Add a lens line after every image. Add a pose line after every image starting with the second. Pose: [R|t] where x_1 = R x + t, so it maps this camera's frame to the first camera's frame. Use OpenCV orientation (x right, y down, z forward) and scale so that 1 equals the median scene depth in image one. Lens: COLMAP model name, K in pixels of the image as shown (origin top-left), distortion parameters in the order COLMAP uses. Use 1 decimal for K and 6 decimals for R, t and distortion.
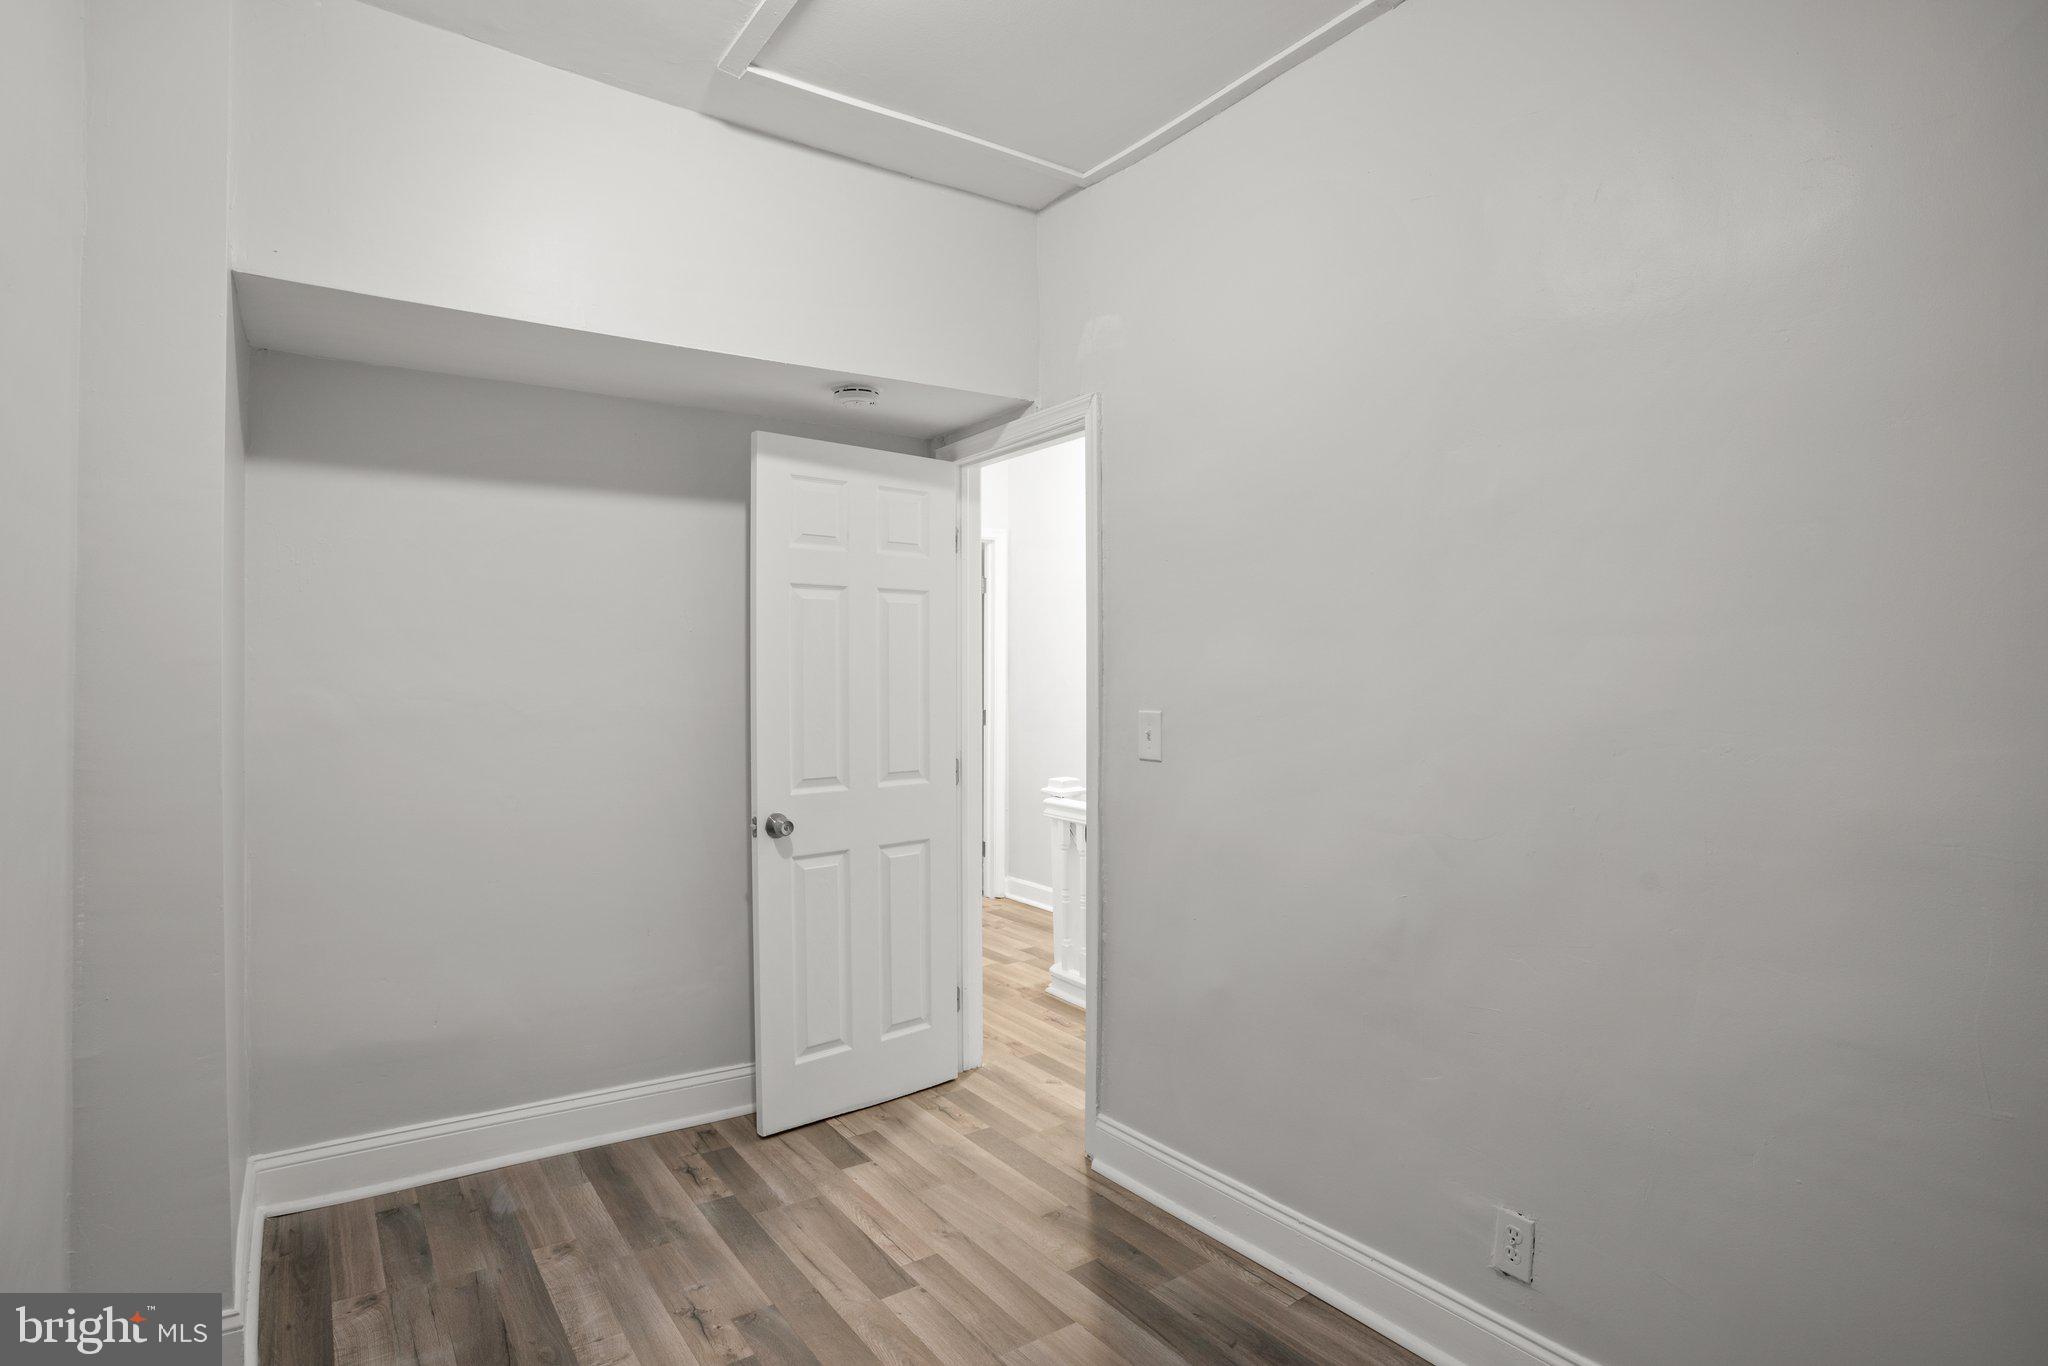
lens RADIAL K [[1015.9, 0, 1032.5], [0, 1015.9, 668.1], [0, 0, 1]] dist [-0.073683, 0.028209]
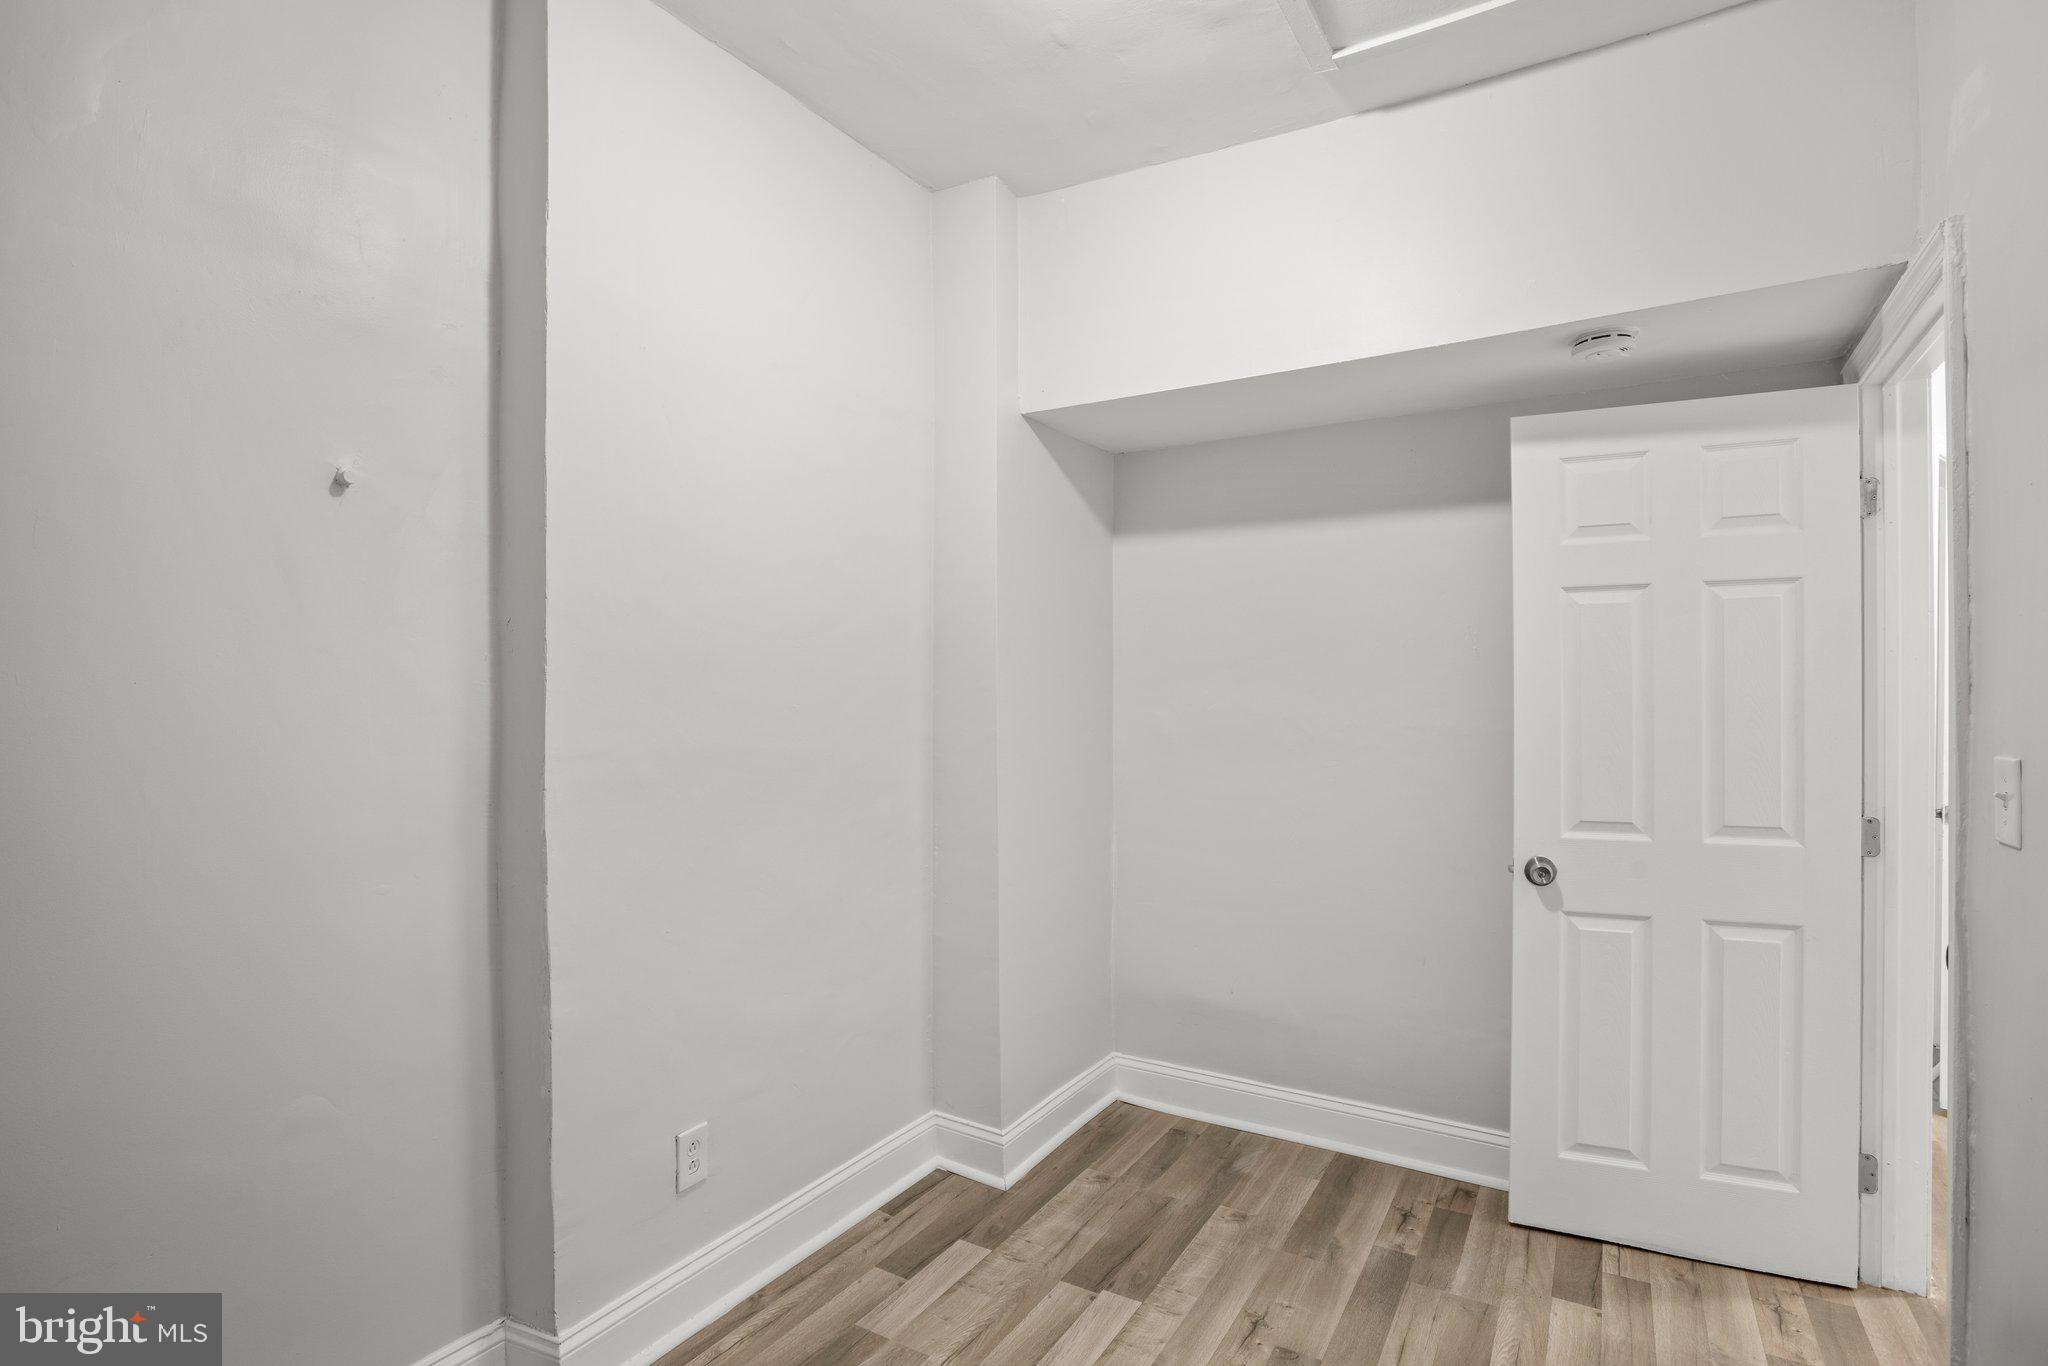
lens RADIAL K [[1015.9, 0, 1031.7], [0, 1015.9, 698.5], [0, 0, 1]] dist [-0.073683, 0.028209]
pose [[0.401924, -0.001950, -0.915671, 0.369426], [0.004941, 0.999988, 0.000039, 0.007535], [0.915660, -0.004541, 0.401929, 0.279041]]
